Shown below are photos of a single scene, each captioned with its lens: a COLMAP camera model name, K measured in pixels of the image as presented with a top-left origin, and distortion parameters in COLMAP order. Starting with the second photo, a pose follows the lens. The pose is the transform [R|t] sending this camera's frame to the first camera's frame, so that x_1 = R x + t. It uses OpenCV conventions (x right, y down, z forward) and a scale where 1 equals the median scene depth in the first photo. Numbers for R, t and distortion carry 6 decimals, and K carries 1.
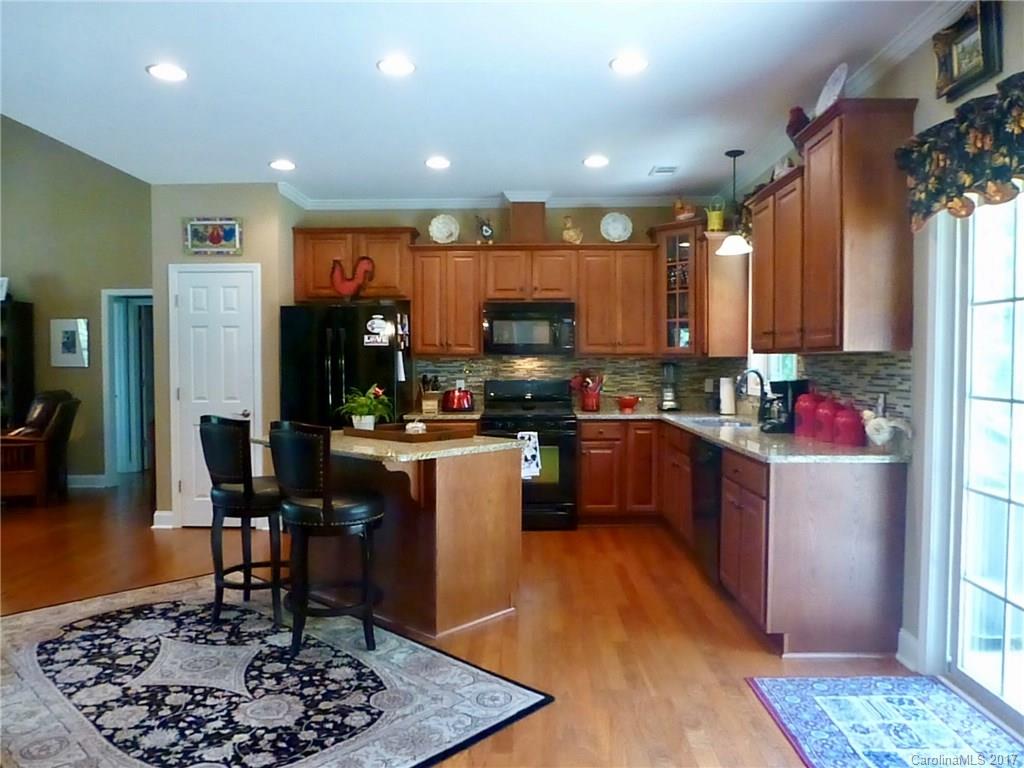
lens RADIAL K [[741.5, 0, 512.0], [0, 741.5, 384.0], [0, 0, 1]] dist [-0.024167, -0.000875]
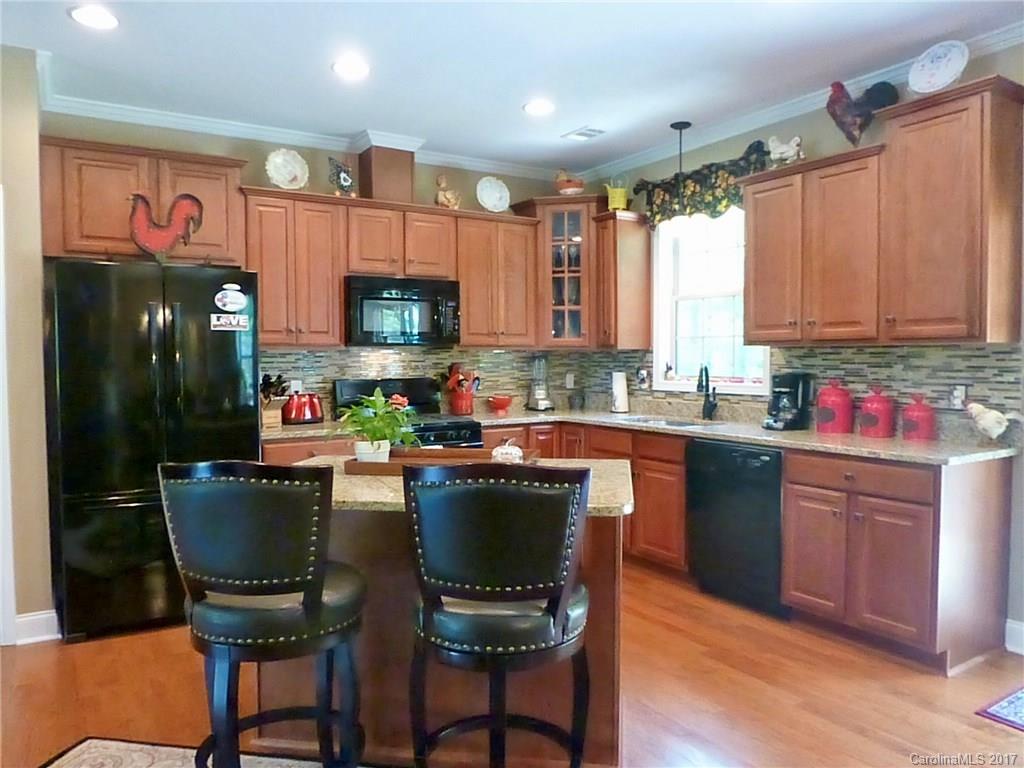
lens RADIAL K [[741.5, 0, 512.0], [0, 741.5, 384.0], [0, 0, 1]] dist [-0.024167, -0.000875]
pose [[0.834505, -0.022000, 0.550561, -0.315763], [0.018281, 0.999758, 0.012242, -0.007350], [-0.550697, -0.000151, 0.834705, 0.294271]]
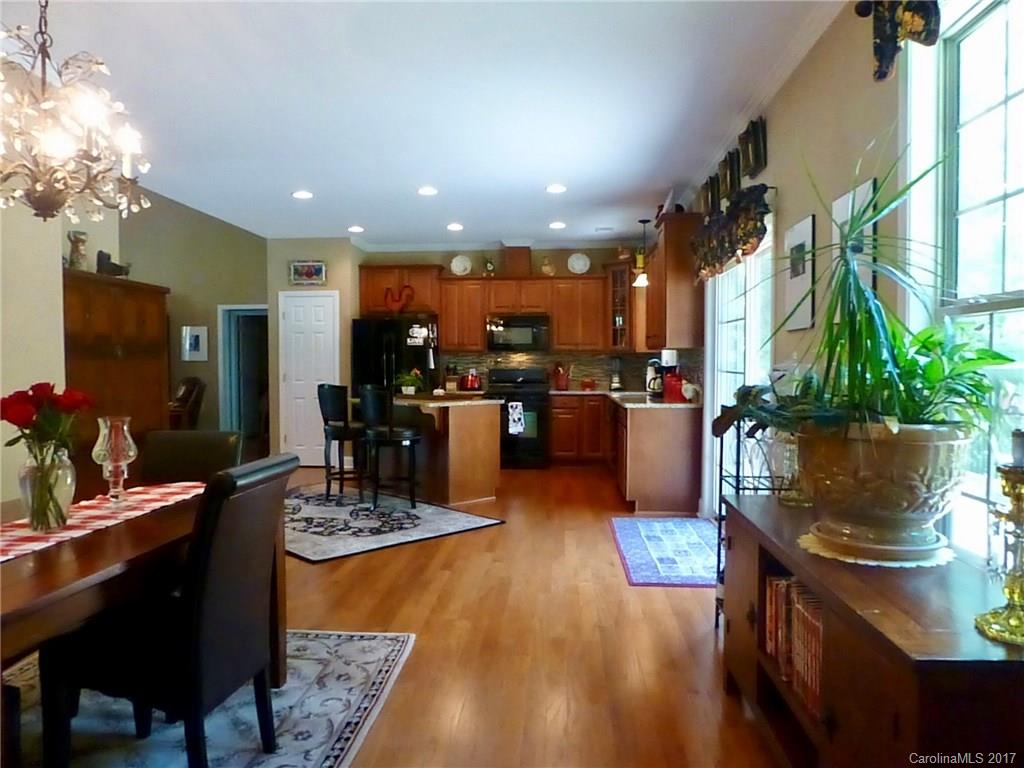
lens RADIAL K [[741.5, 0, 512.0], [0, 741.5, 384.0], [0, 0, 1]] dist [-0.024167, -0.000875]
pose [[0.998948, 0.000473, -0.045865, 0.078707], [-0.000480, 1.000000, -0.000140, 0.026117], [0.045865, 0.000162, 0.998948, -0.473484]]
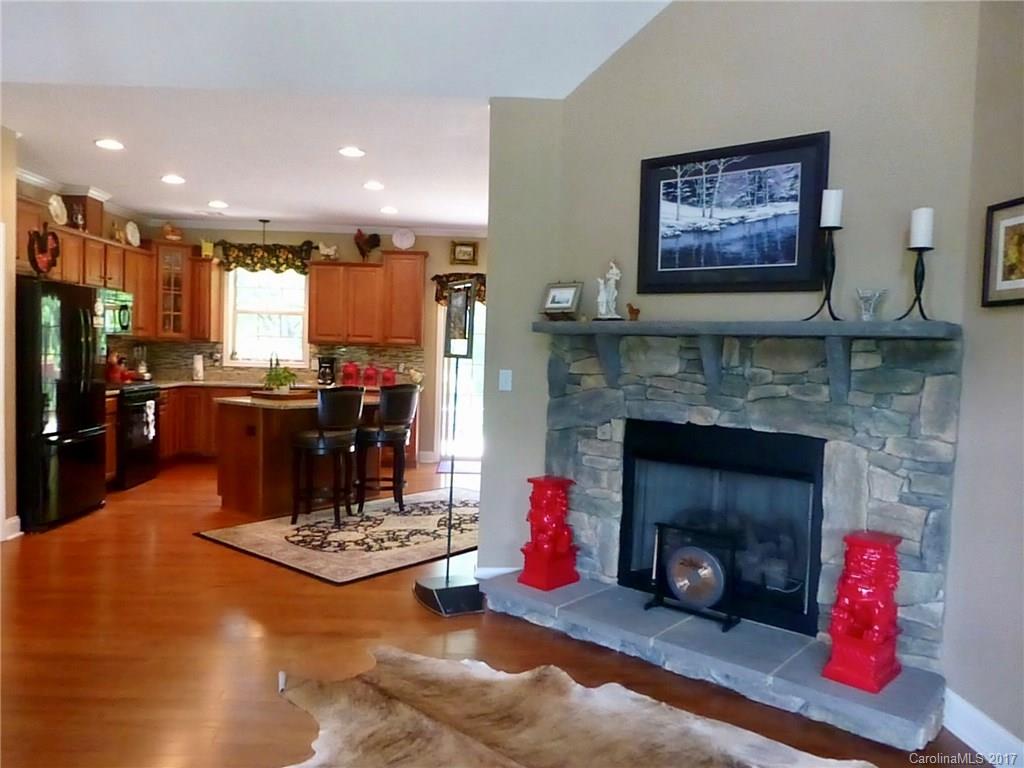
lens RADIAL K [[741.5, 0, 512.0], [0, 741.5, 384.0], [0, 0, 1]] dist [-0.024167, -0.000875]
pose [[-0.067715, -0.048543, 0.996523, -1.167378], [-0.000443, 0.998817, 0.048624, -0.022253], [-0.997705, 0.002851, -0.067656, 0.462204]]
